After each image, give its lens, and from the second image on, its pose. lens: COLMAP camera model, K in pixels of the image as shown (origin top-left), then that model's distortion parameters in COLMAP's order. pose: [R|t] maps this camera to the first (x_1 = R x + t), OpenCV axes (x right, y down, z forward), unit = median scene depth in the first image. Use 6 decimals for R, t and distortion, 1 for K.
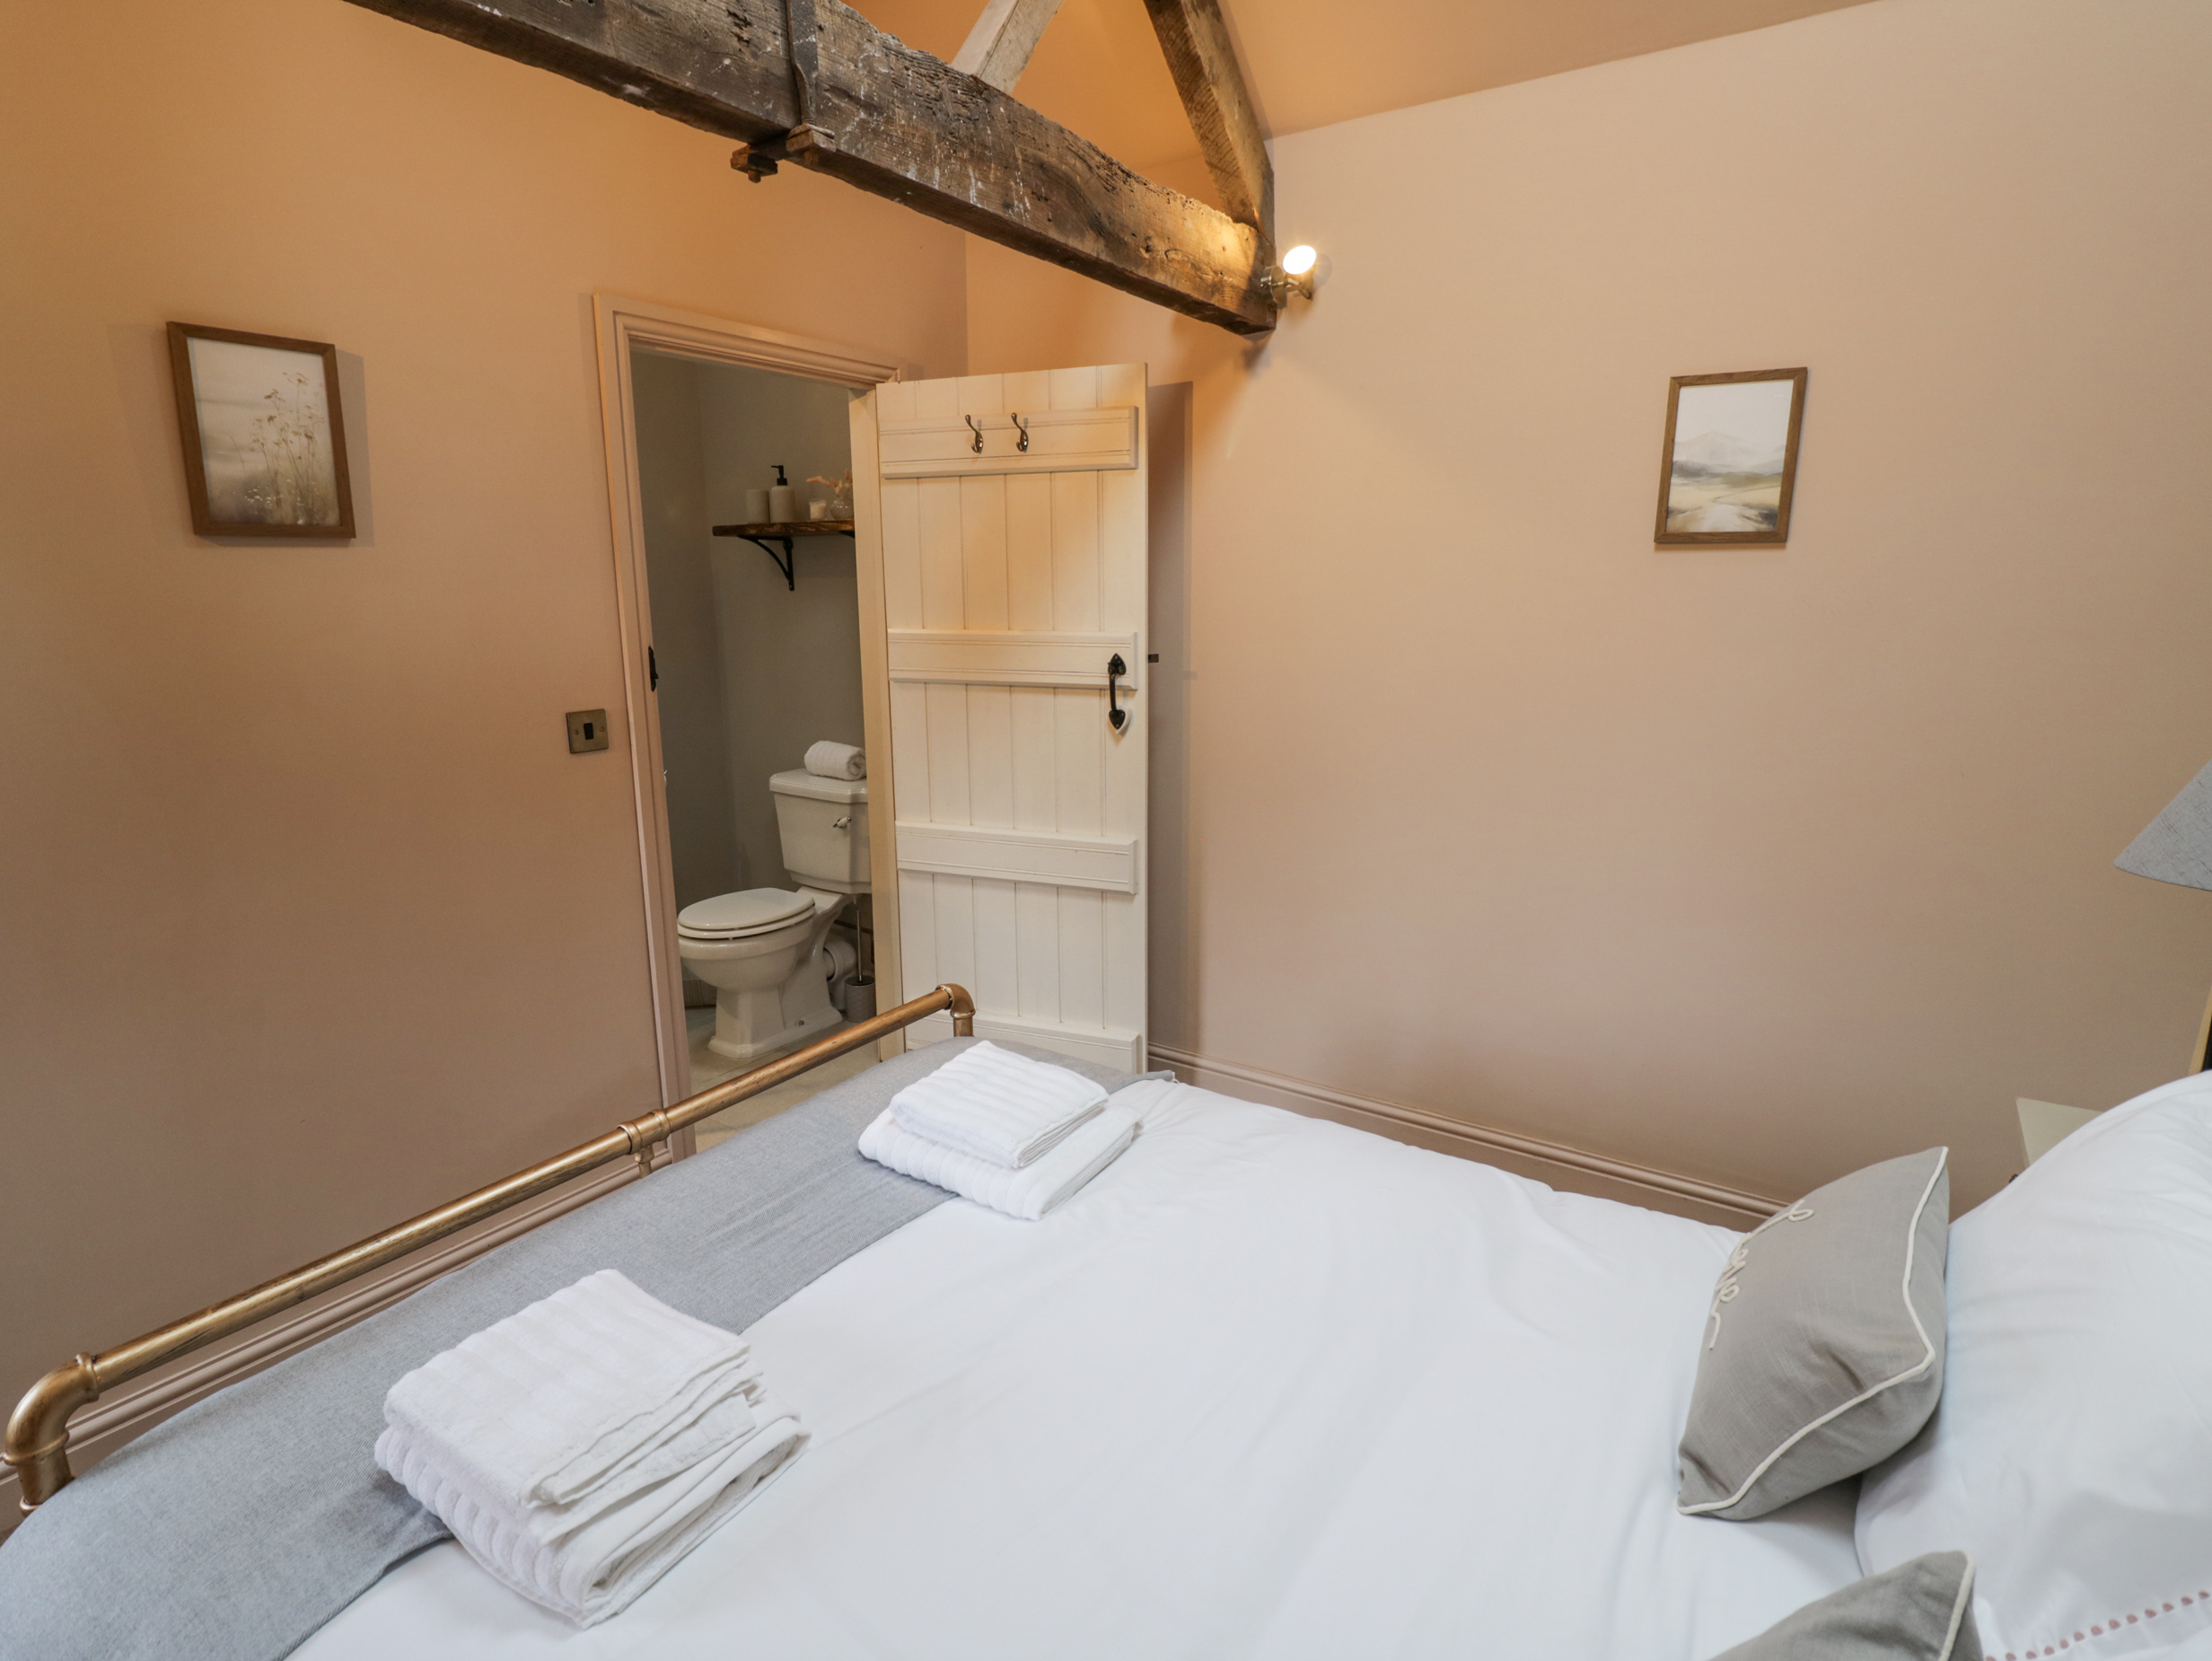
lens RADIAL K [[1153.7, 0, 1119.4], [0, 1153.7, 832.3], [0, 0, 1]] dist [-0.002063, -0.012334]
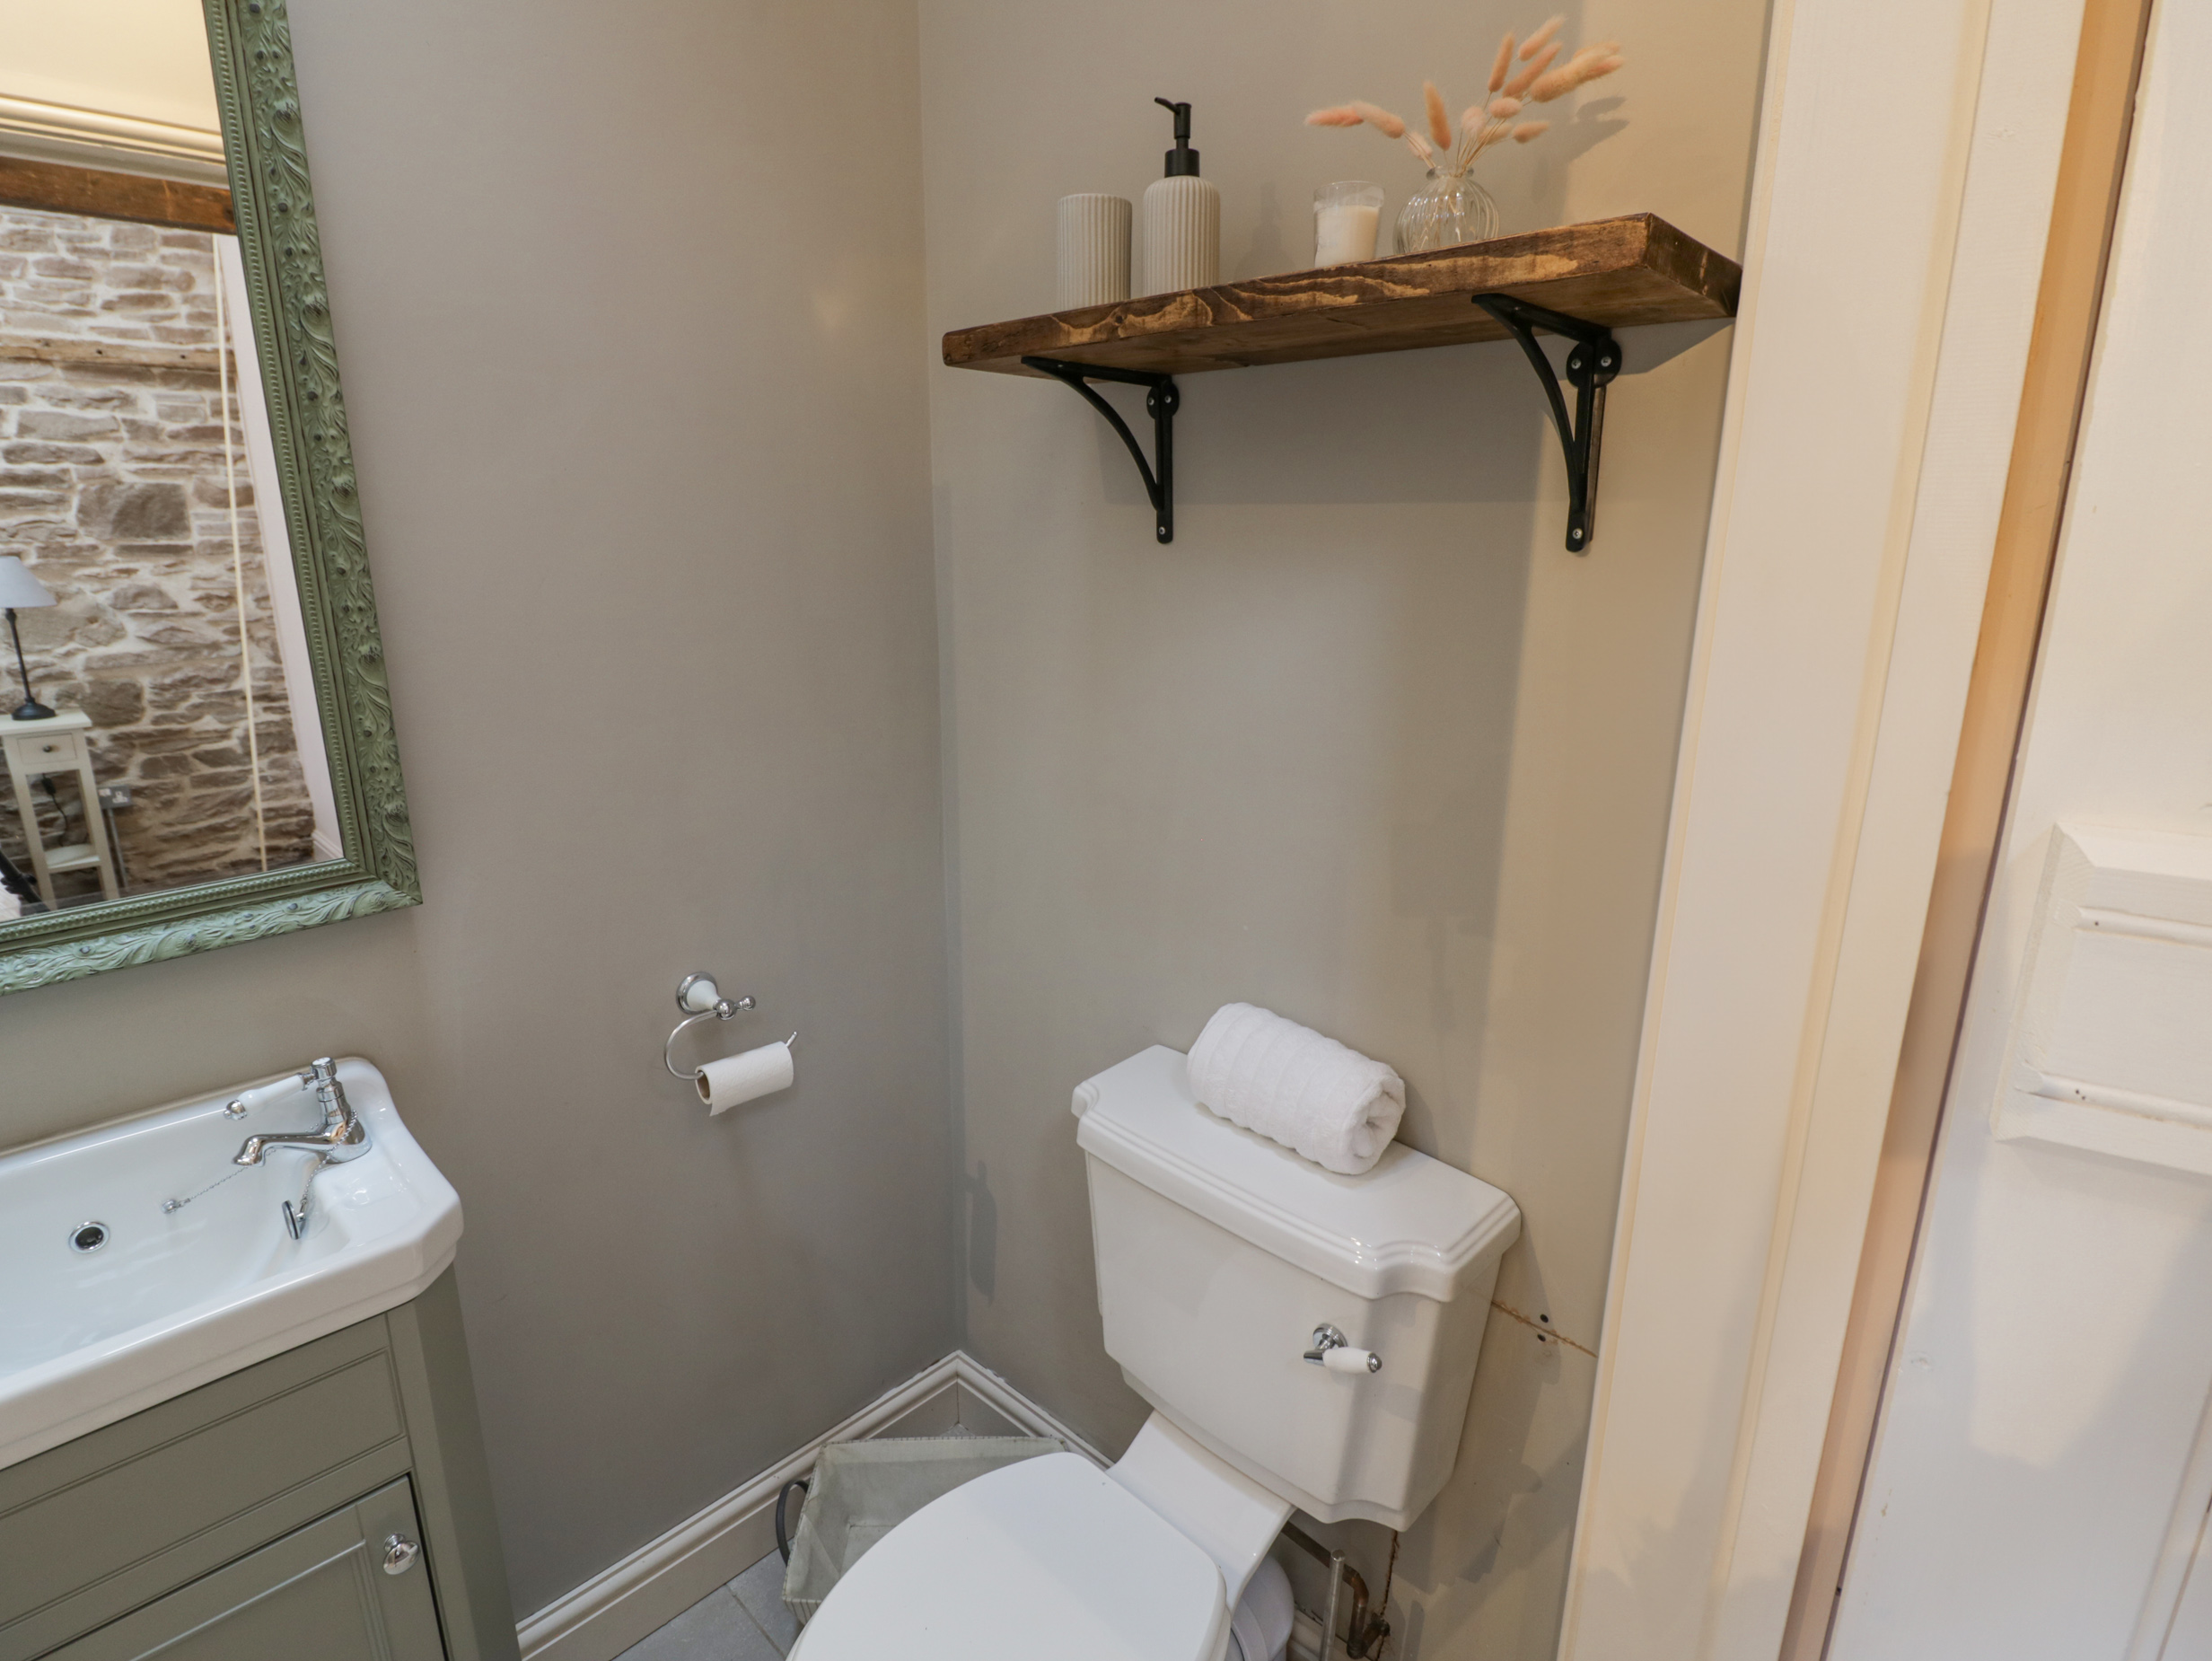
lens RADIAL K [[1153.7, 0, 1099.4], [0, 1153.7, 828.5], [0, 0, 1]] dist [-0.002063, -0.012334]
pose [[0.983787, 0.050260, -0.172152, -0.249548], [-0.042612, 0.997946, 0.047842, -0.147578], [0.174203, -0.039730, 0.983908, 0.691266]]
